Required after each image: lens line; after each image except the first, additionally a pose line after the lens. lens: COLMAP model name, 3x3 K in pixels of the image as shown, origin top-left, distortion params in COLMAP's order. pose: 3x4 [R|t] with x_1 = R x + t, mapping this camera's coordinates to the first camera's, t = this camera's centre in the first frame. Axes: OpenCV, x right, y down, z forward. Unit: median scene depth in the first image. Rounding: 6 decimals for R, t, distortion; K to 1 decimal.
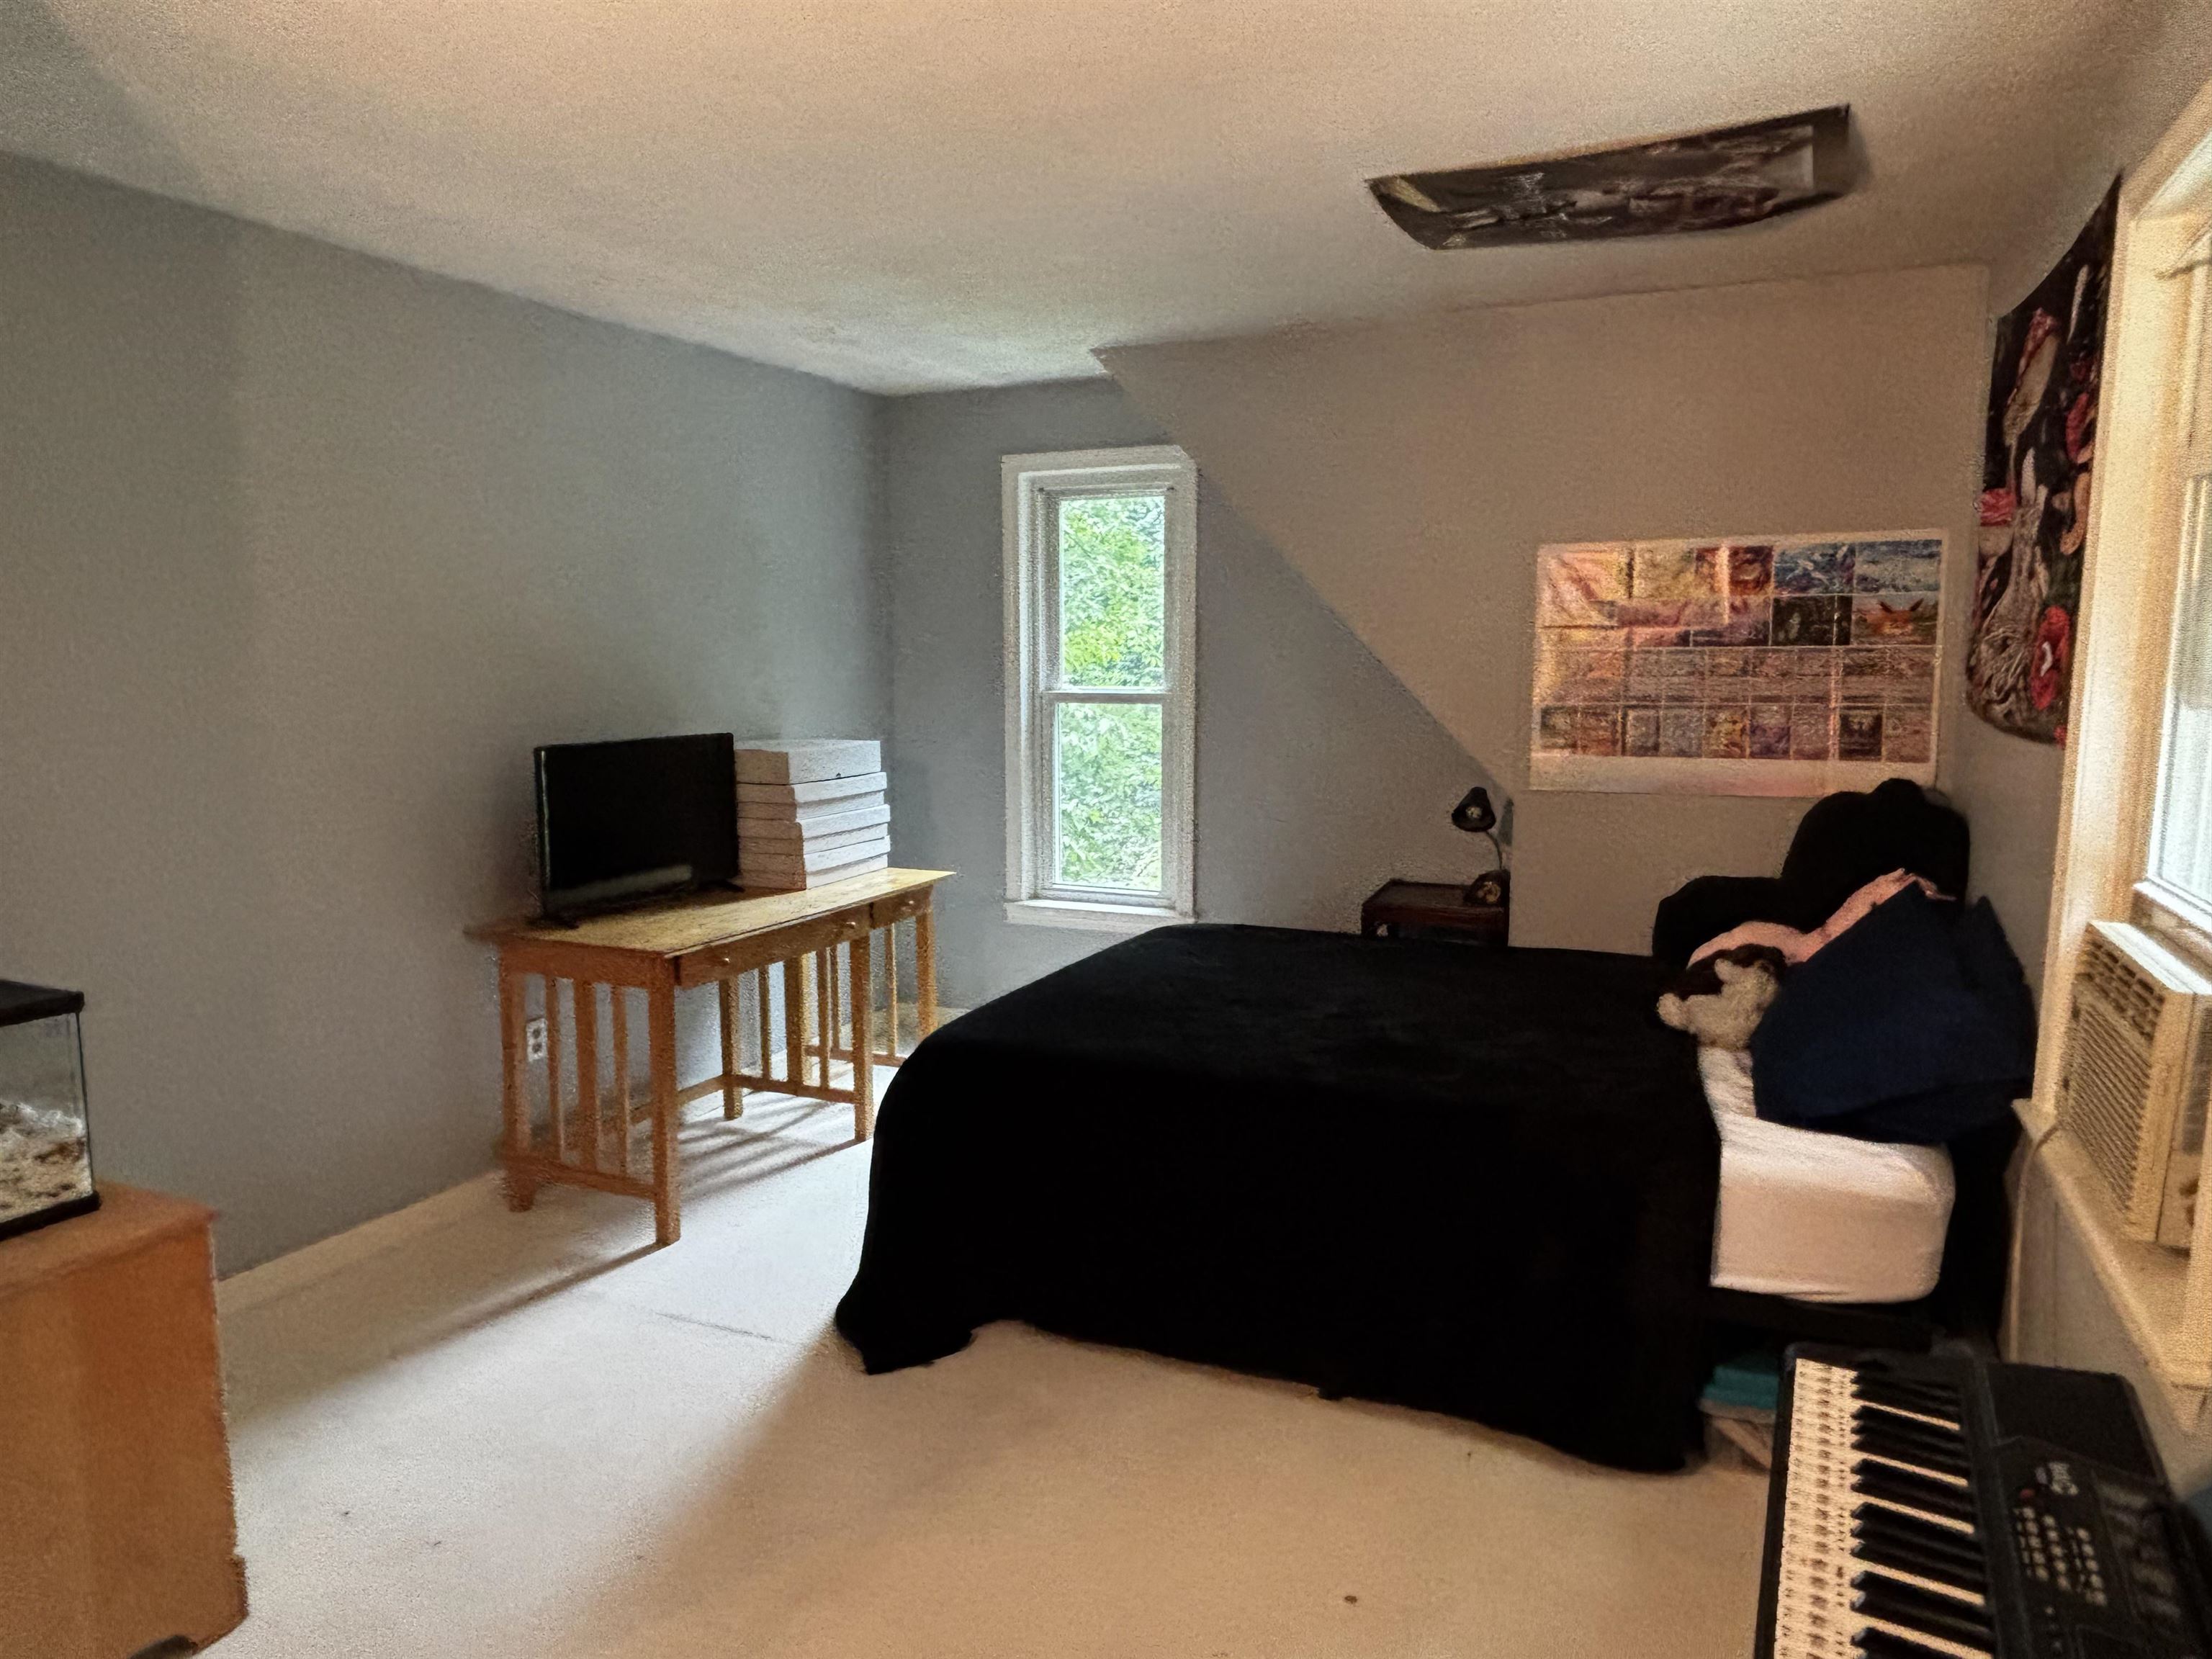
lens RADIAL K [[1442.3, 0, 1055.7], [0, 1442.3, 804.5], [0, 0, 1]] dist [-0.002982, -0.000712]
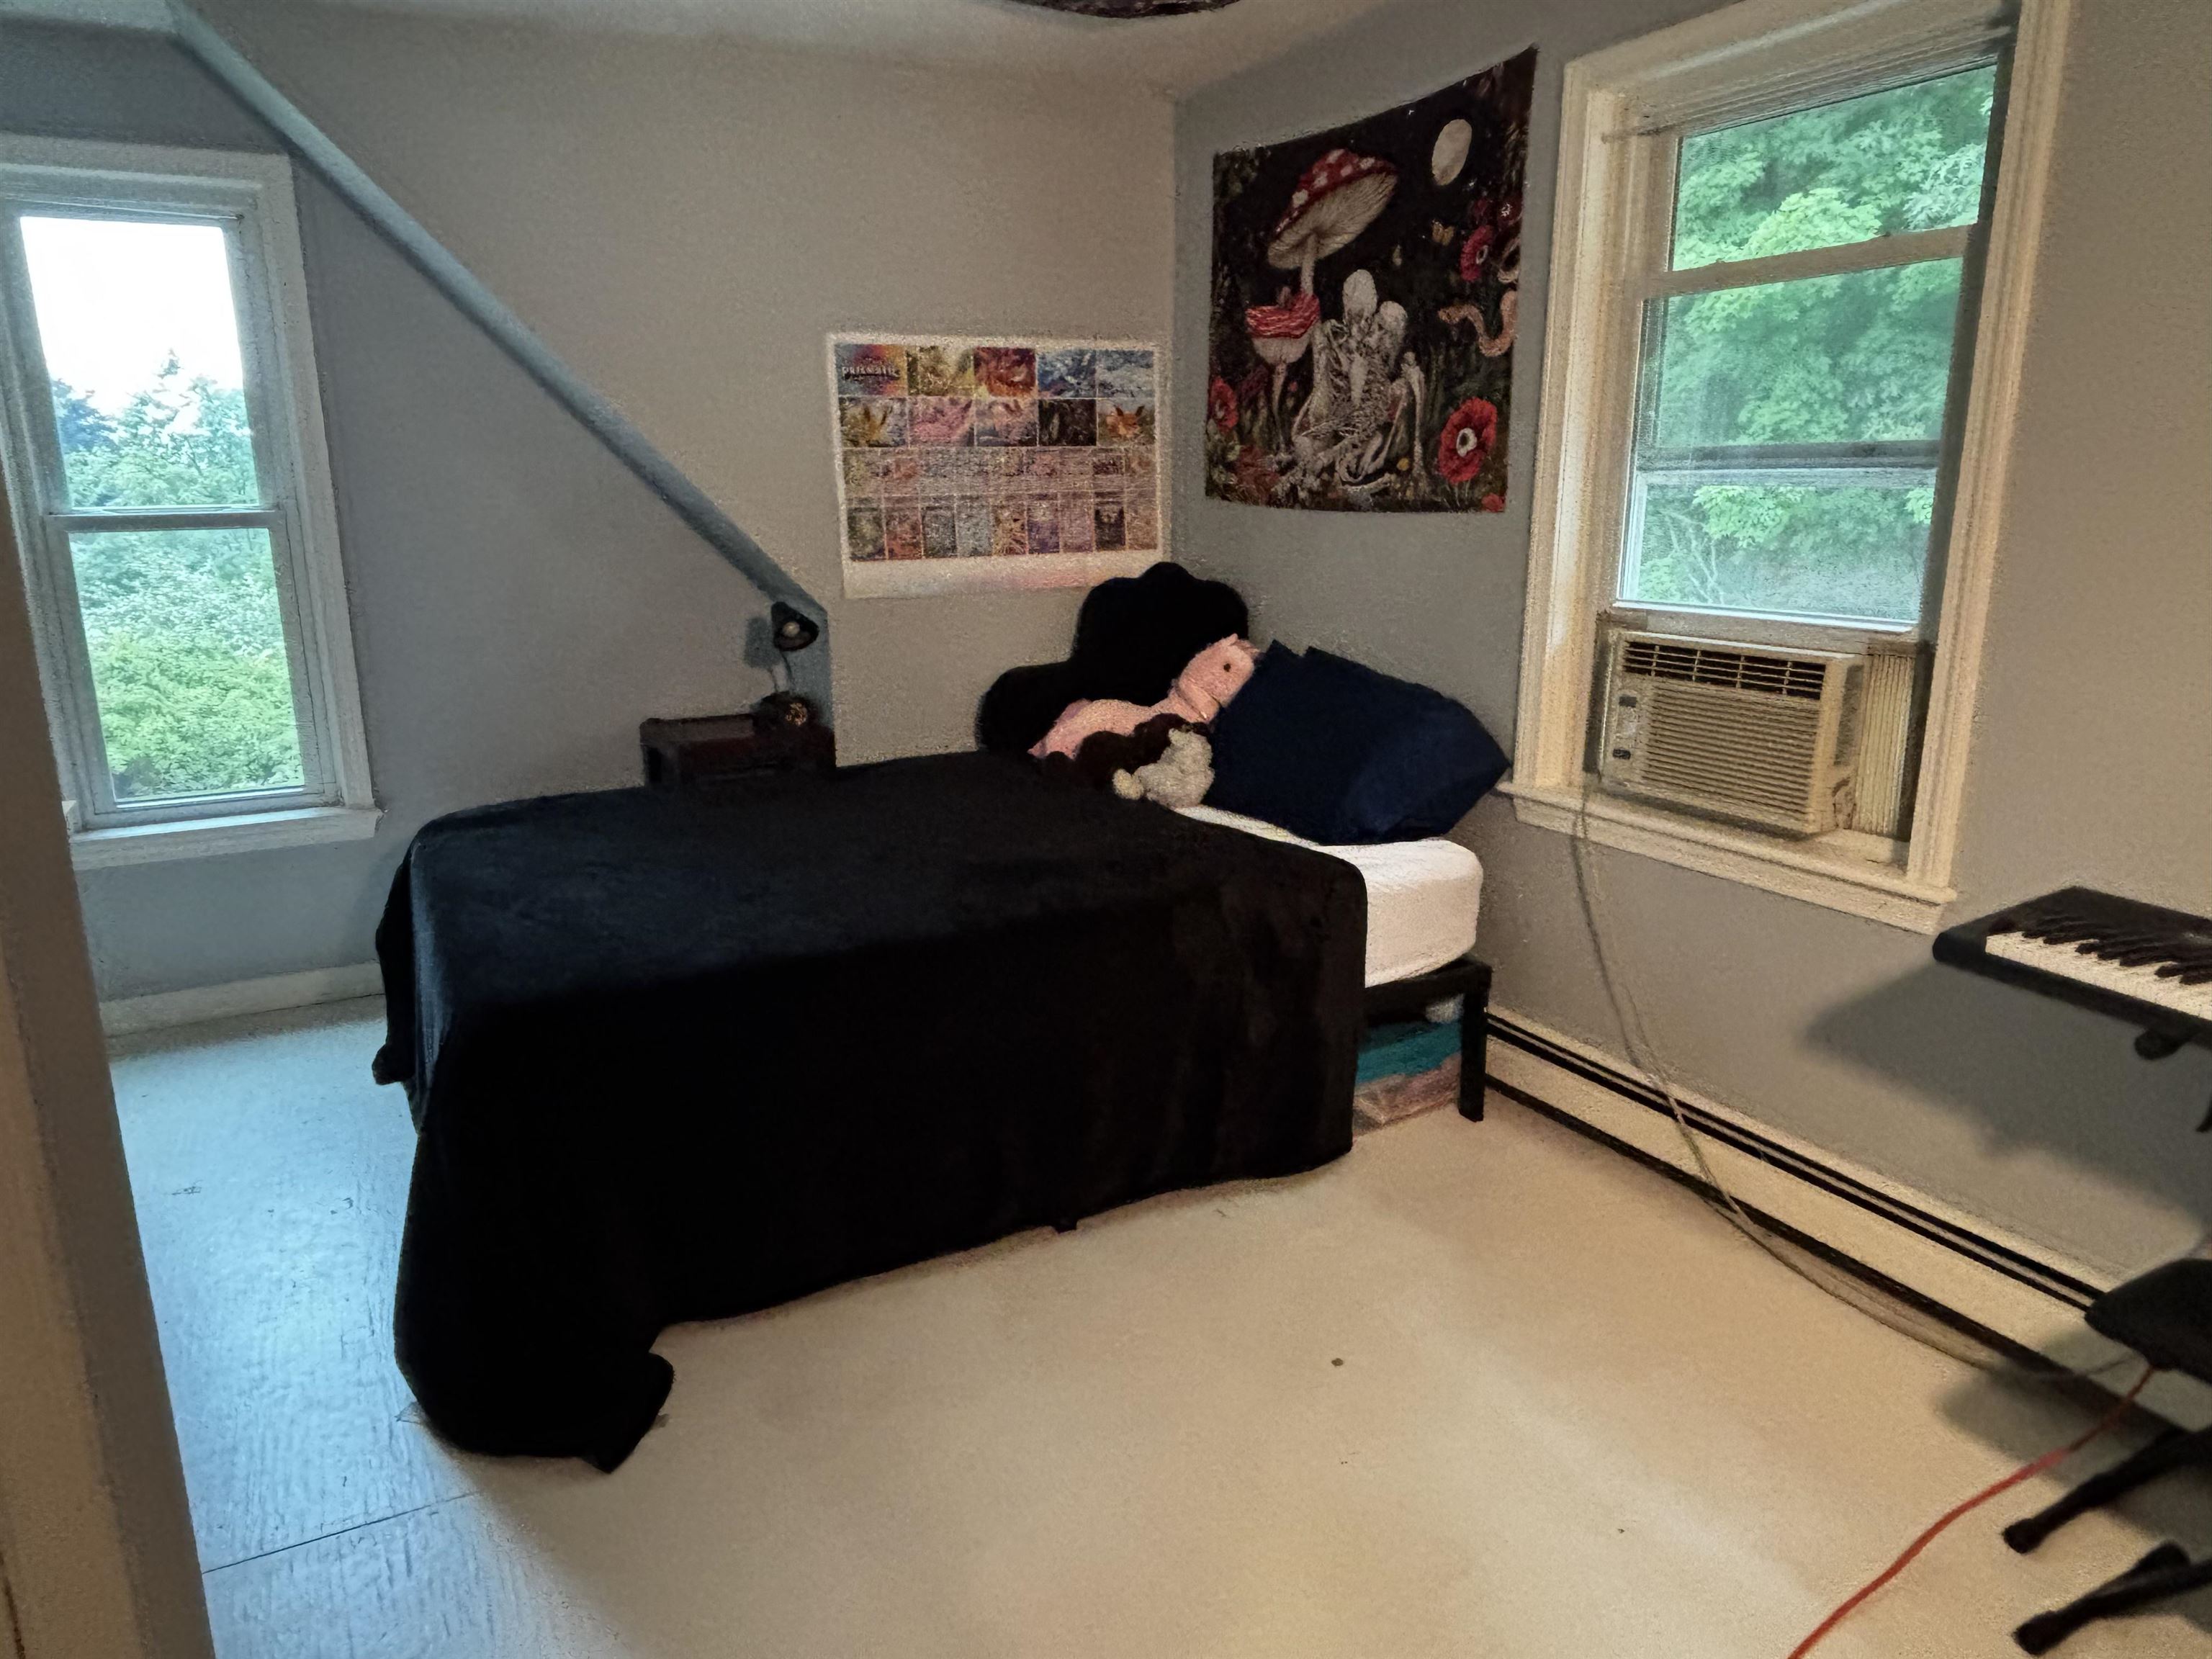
lens RADIAL K [[1443.1, 0, 1093.4], [0, 1443.1, 827.7], [0, 0, 1]] dist [0.049978, -0.073434]
pose [[0.601860, -0.190034, 0.775662, -0.377987], [0.093853, 0.981376, 0.167609, -0.008077], [-0.793067, -0.028079, 0.608486, 0.309301]]
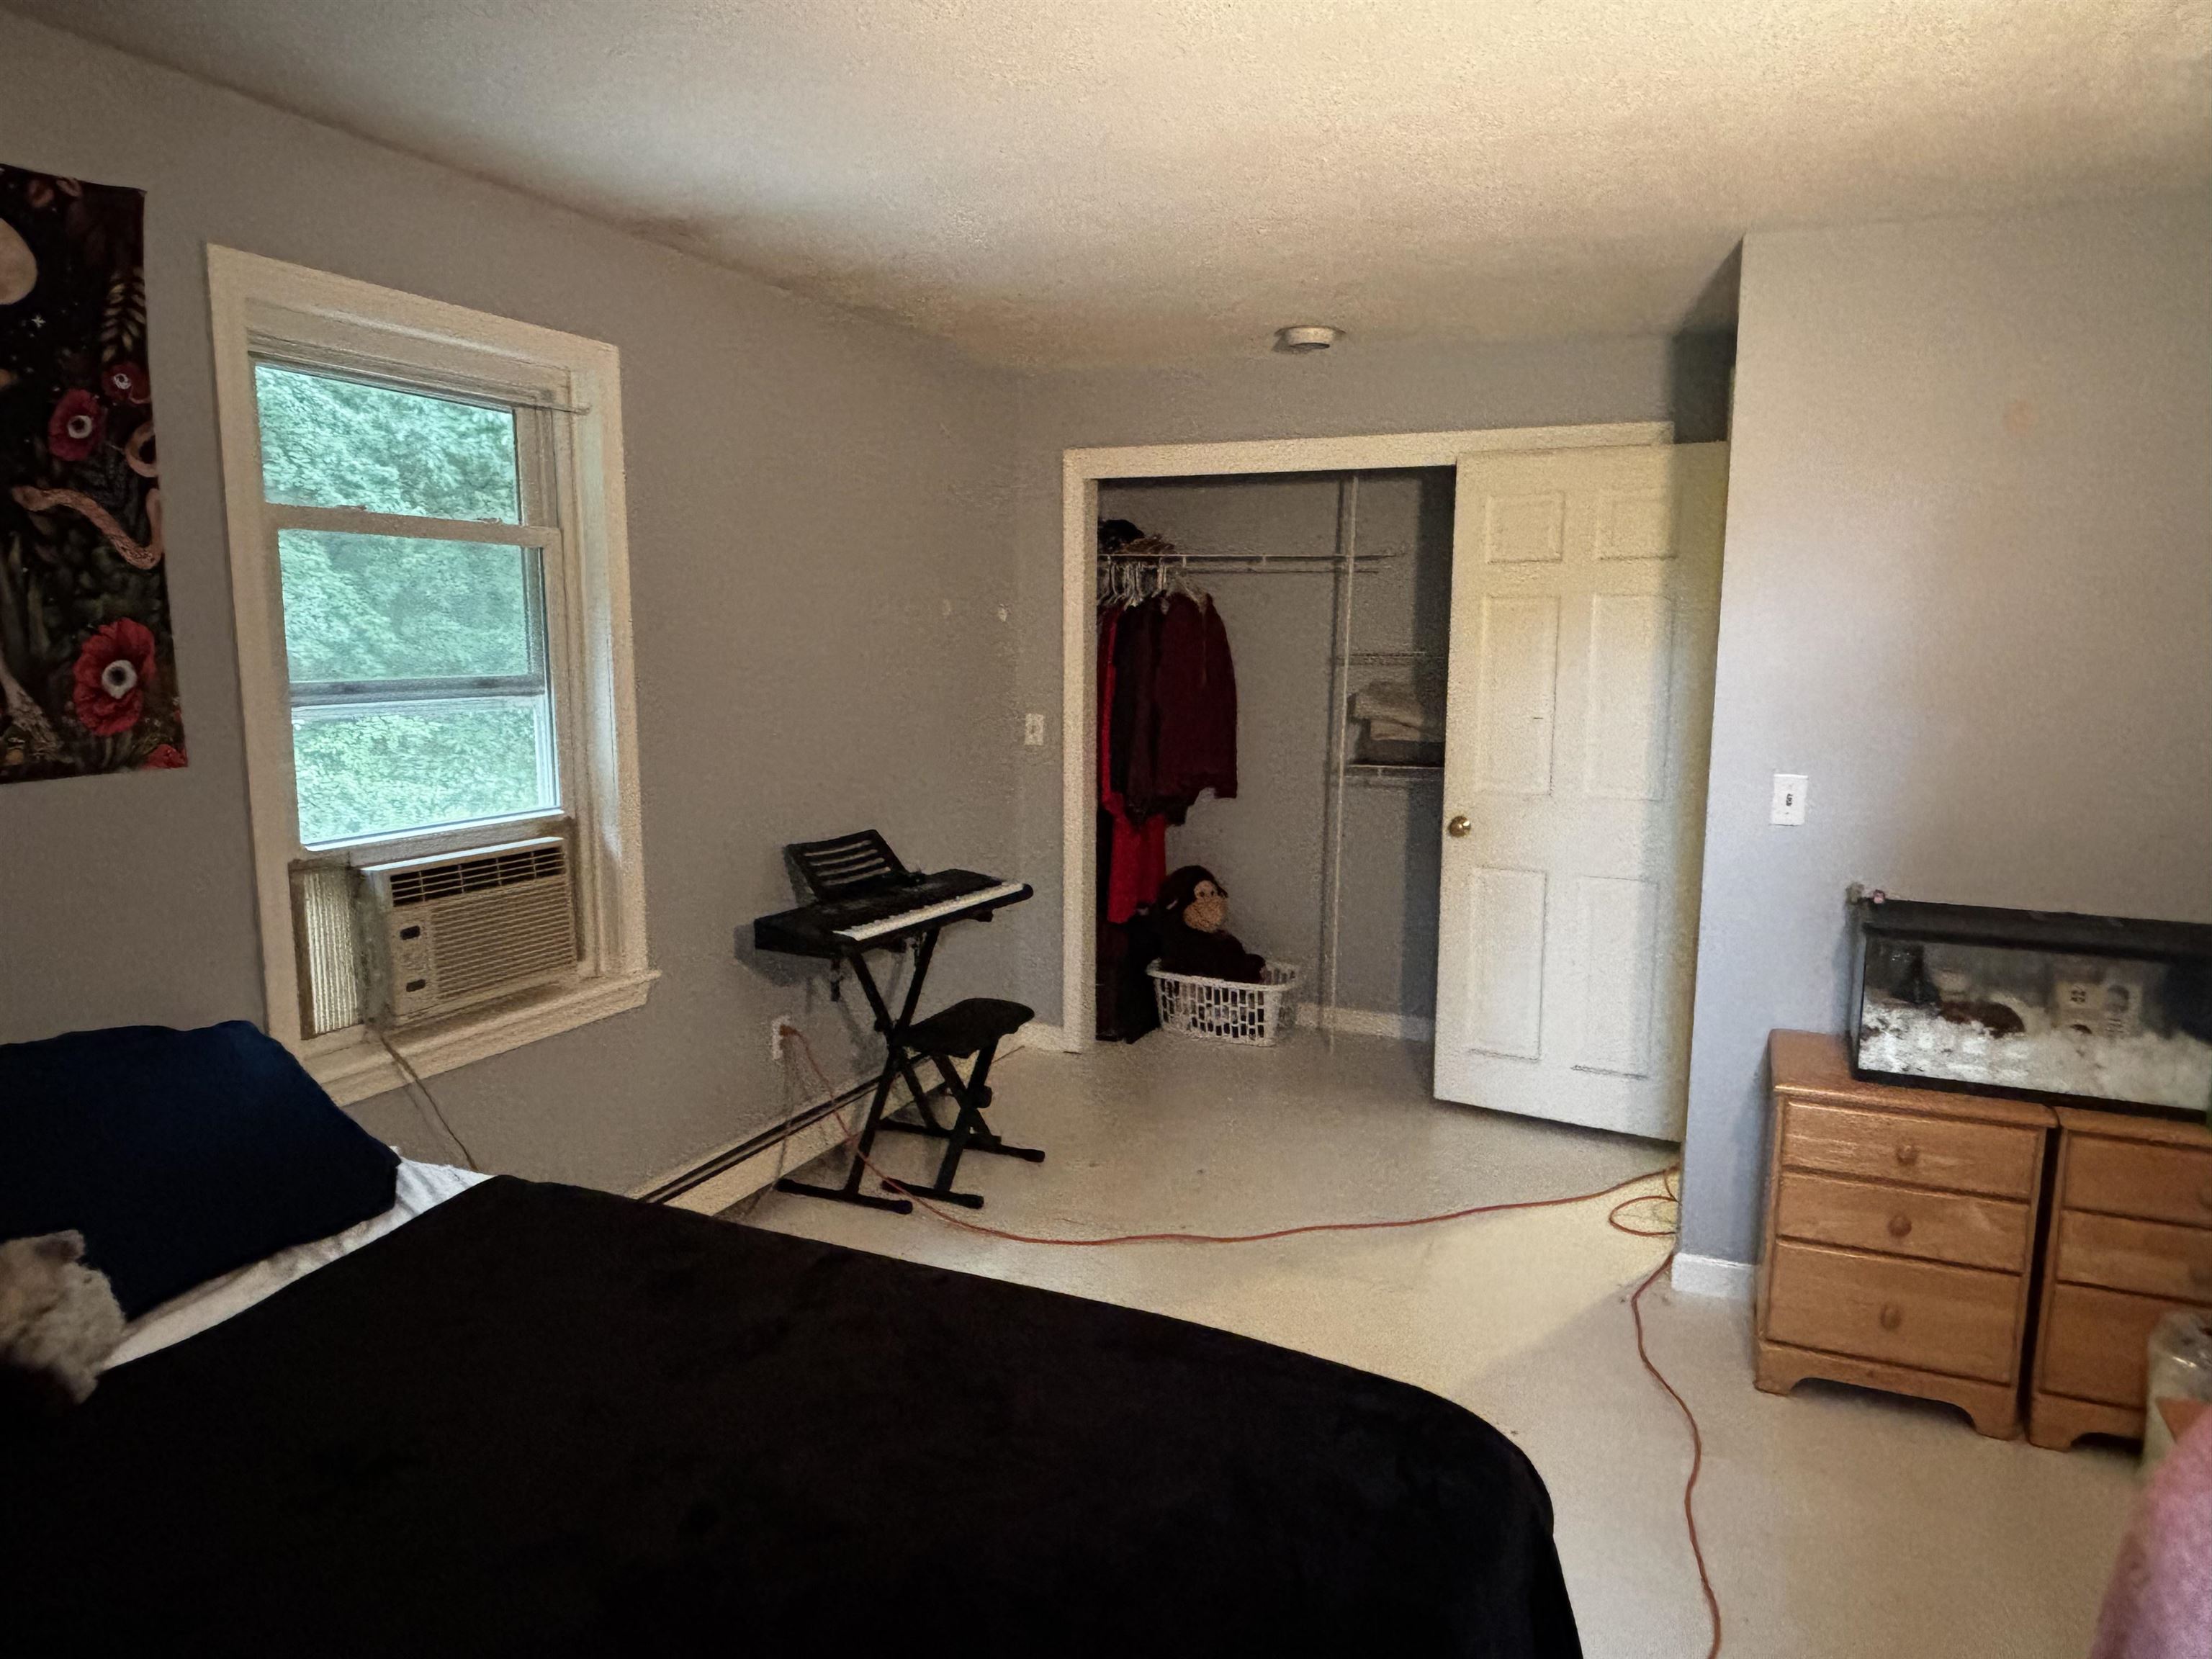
lens RADIAL K [[1443.1, 0, 1093.4], [0, 1443.1, 827.7], [0, 0, 1]] dist [0.049978, -0.073434]
pose [[-0.999604, -0.006052, -0.027497, 0.059984], [-0.012507, 0.970429, 0.241061, -0.158227], [0.025225, 0.241309, -0.970120, 1.277690]]
